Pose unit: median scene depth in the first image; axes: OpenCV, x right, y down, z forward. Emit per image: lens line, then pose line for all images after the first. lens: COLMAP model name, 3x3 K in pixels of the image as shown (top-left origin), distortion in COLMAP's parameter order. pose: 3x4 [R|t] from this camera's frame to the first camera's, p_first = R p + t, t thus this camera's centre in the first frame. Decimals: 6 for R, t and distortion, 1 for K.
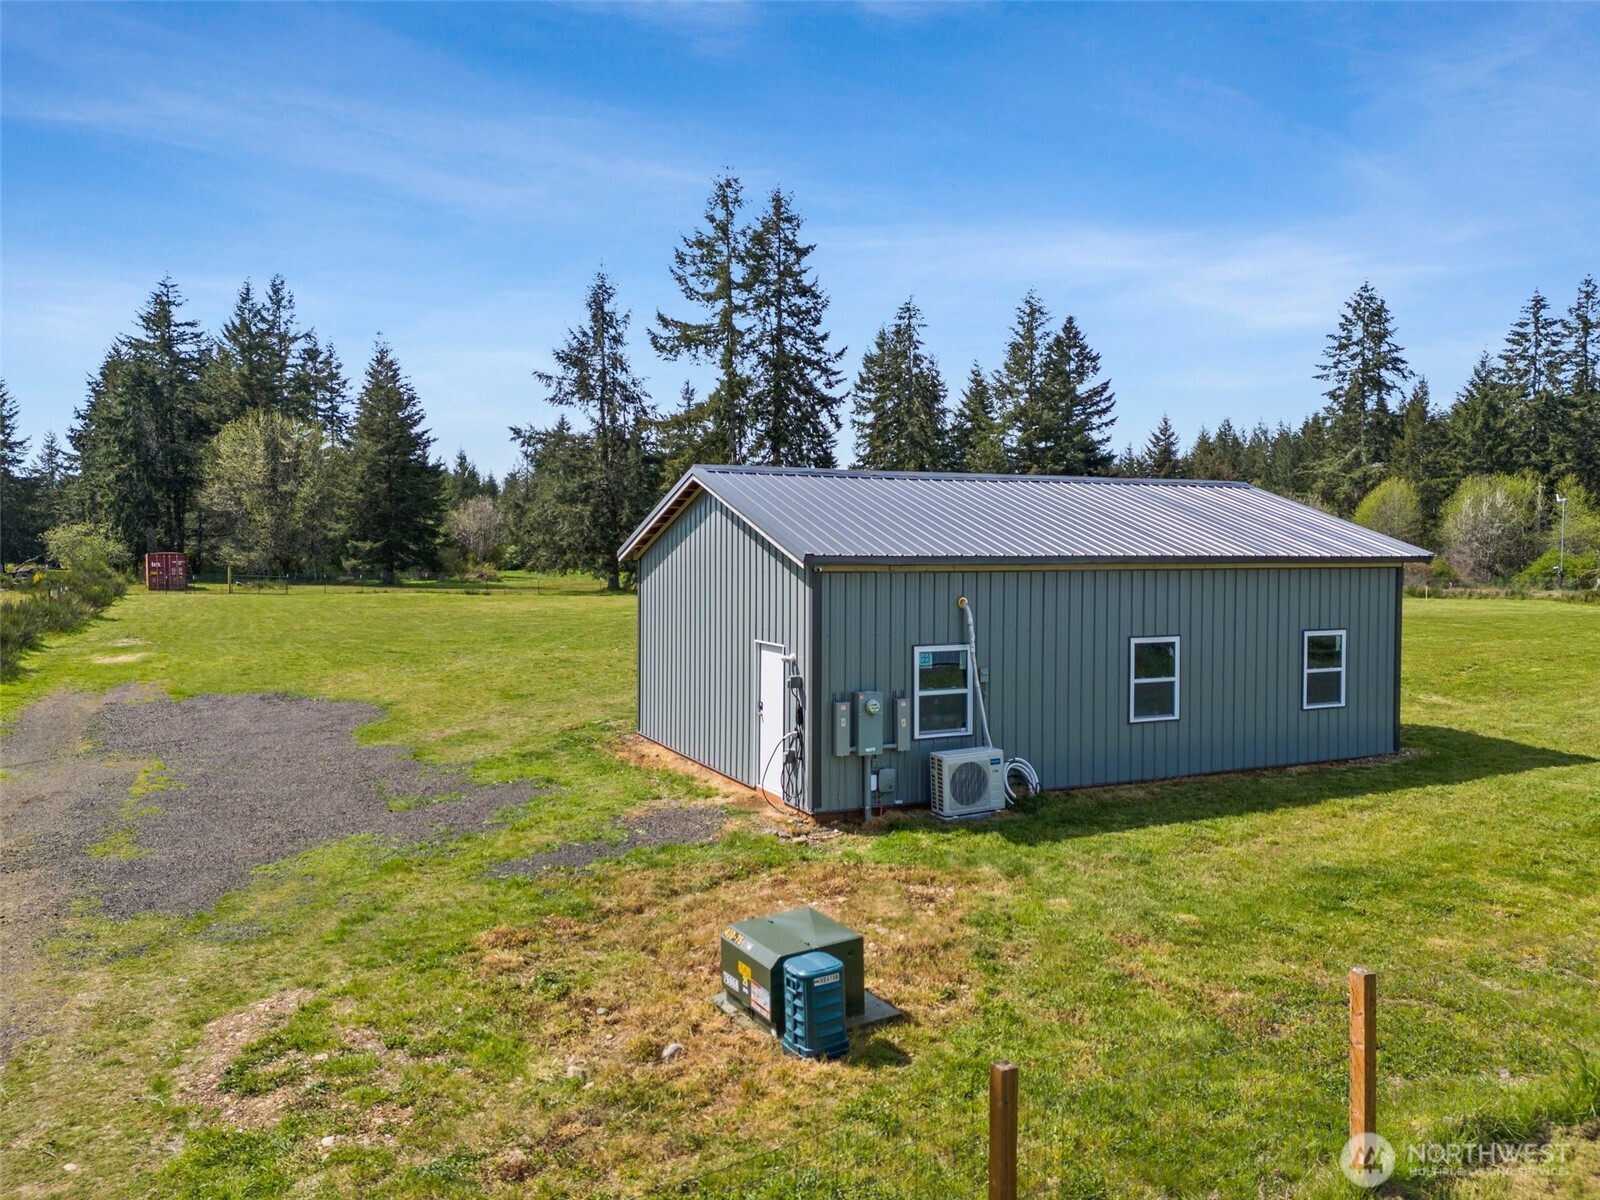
lens RADIAL K [[1166.9, 0, 800.0], [0, 1166.9, 600.0], [0, 0, 1]] dist [0.097692, -0.104973]
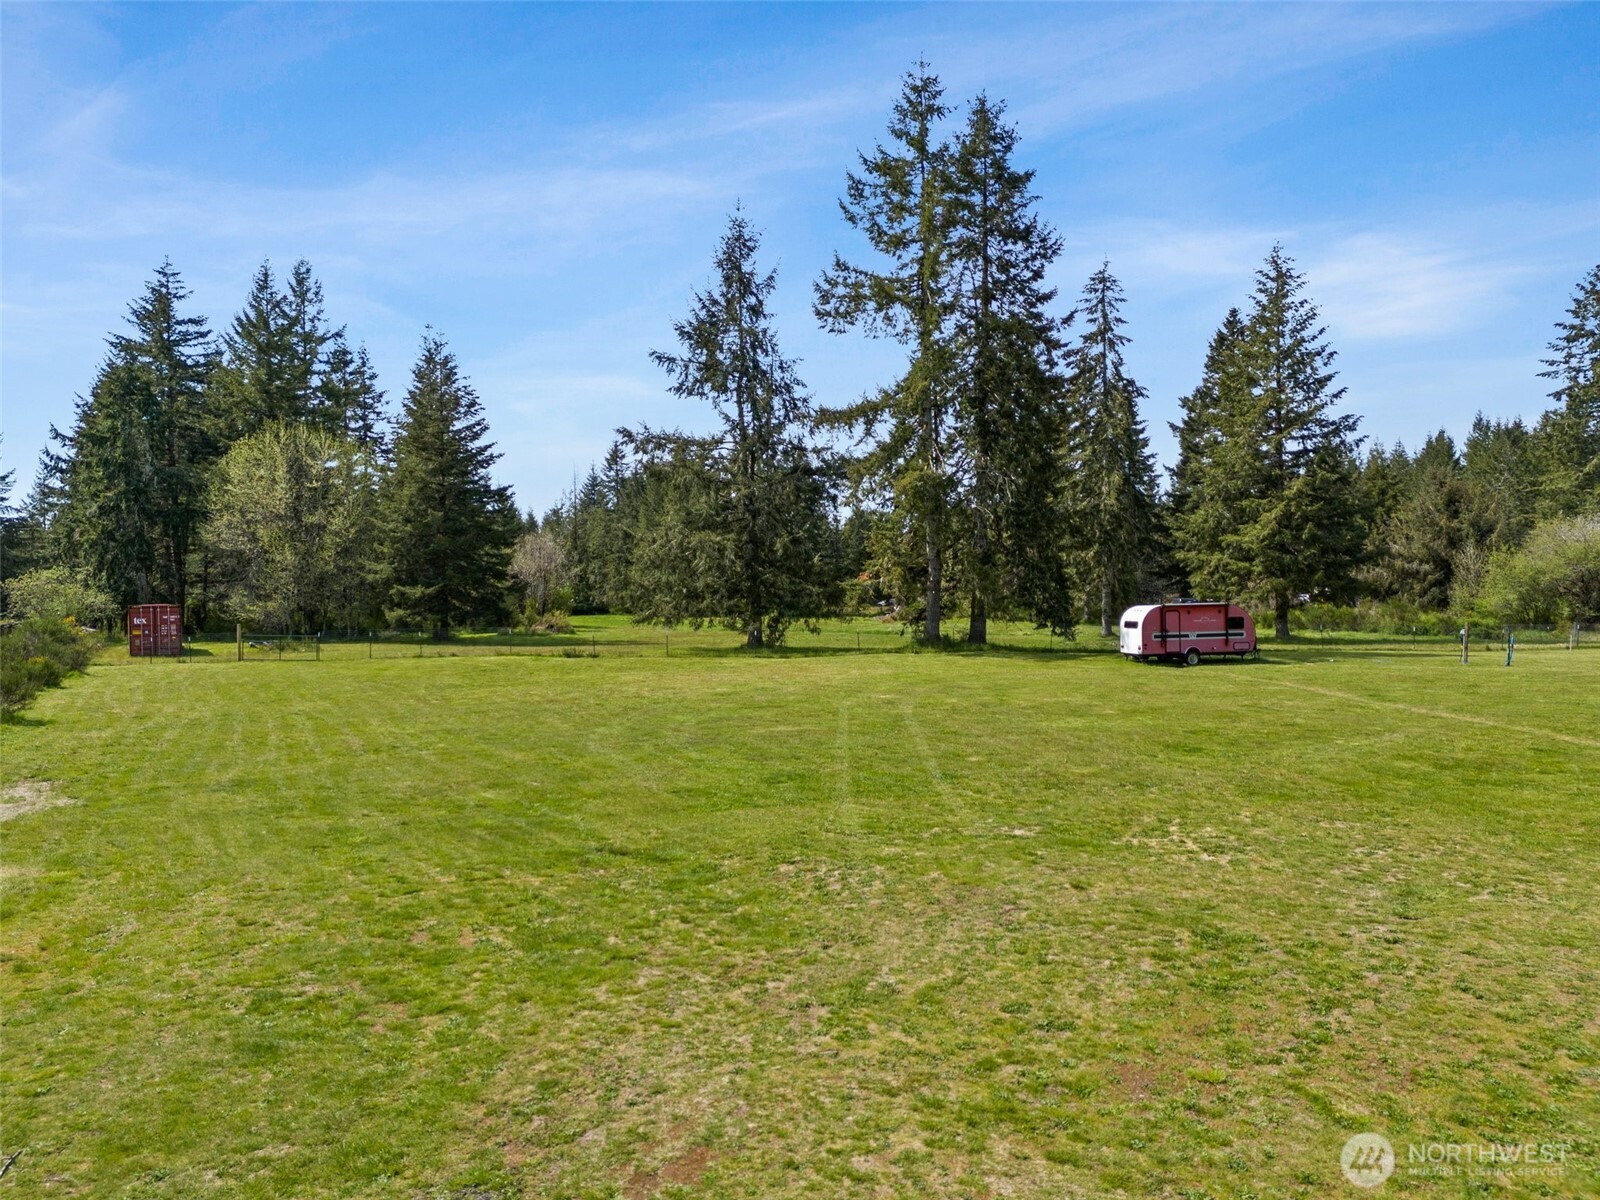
lens RADIAL K [[1166.9, 0, 800.0], [0, 1166.9, 600.0], [0, 0, 1]] dist [0.097692, -0.104973]
pose [[0.999866, -0.012245, -0.010824, -0.116290], [0.011873, 0.999357, -0.033820, -0.012158], [0.011231, 0.033687, 0.999369, 0.249584]]
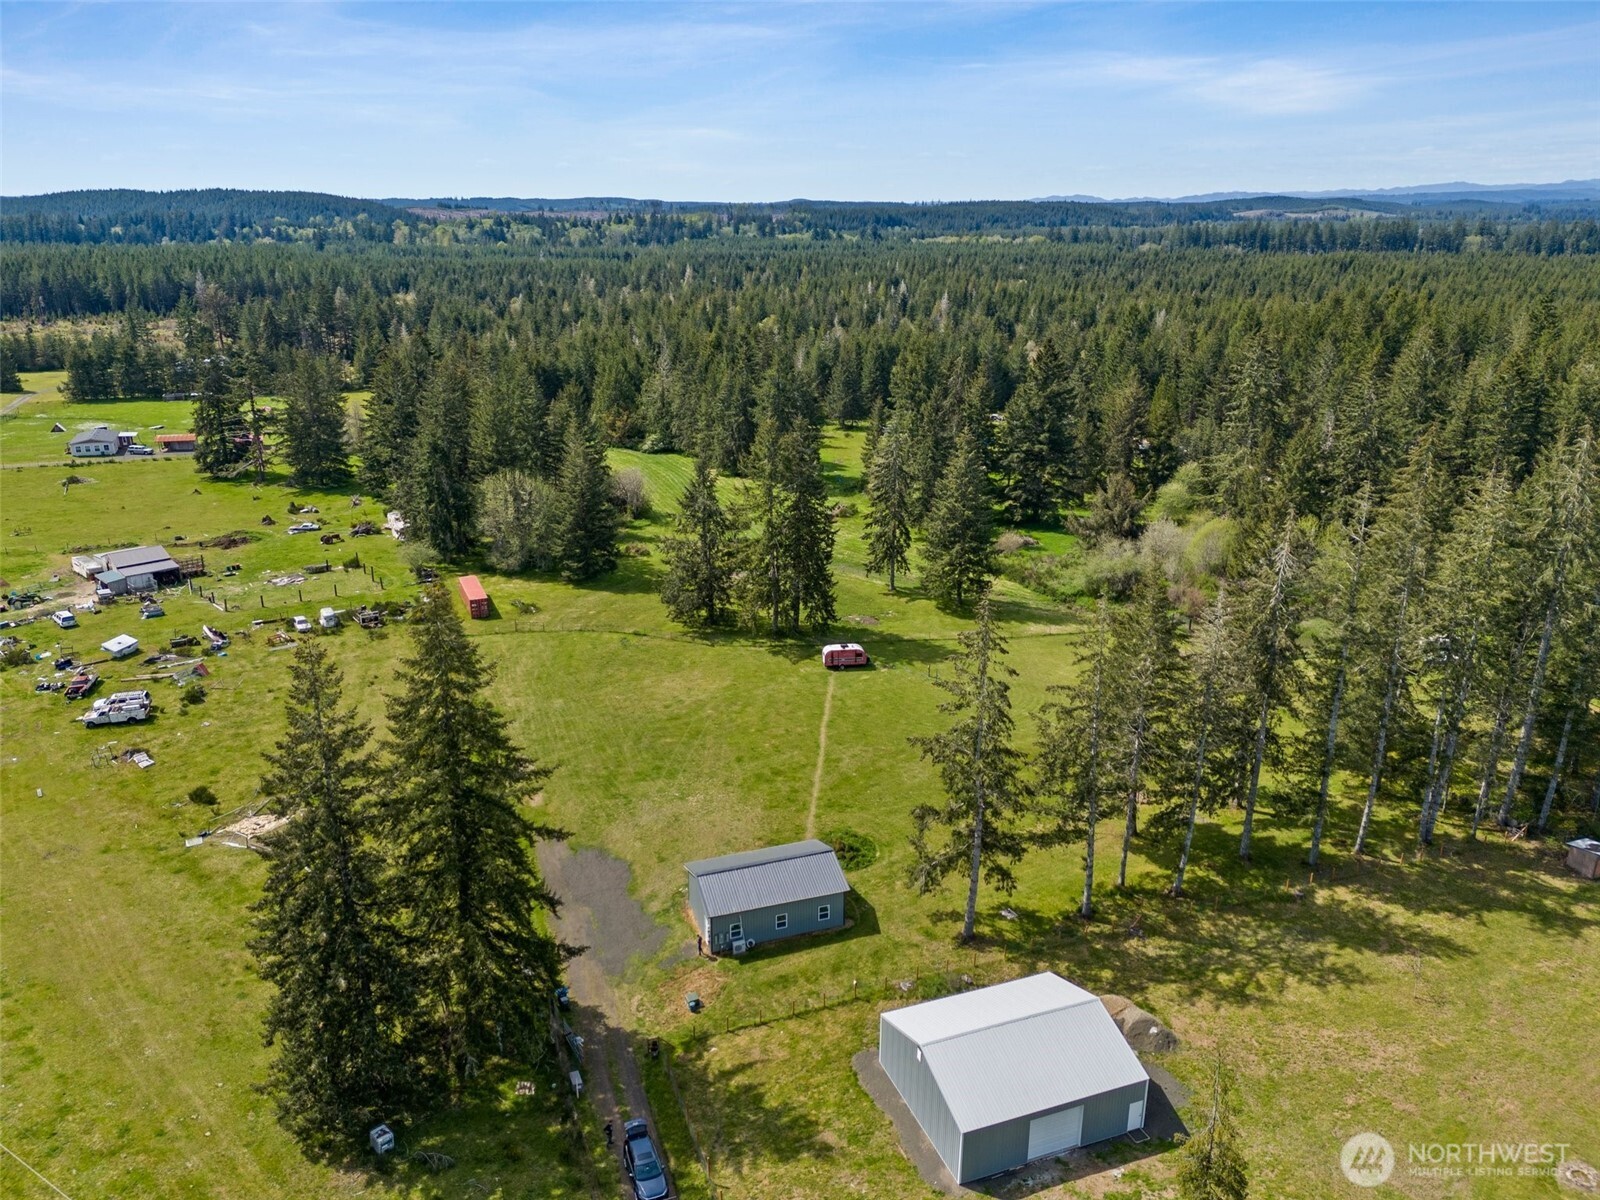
lens RADIAL K [[1166.9, 0, 800.0], [0, 1166.9, 600.0], [0, 0, 1]] dist [0.097692, -0.104973]
pose [[0.992932, 0.035626, -0.113208, 0.171971], [-0.003288, 0.961773, 0.273830, -0.510798], [0.118636, -0.271522, 0.955092, -0.671448]]
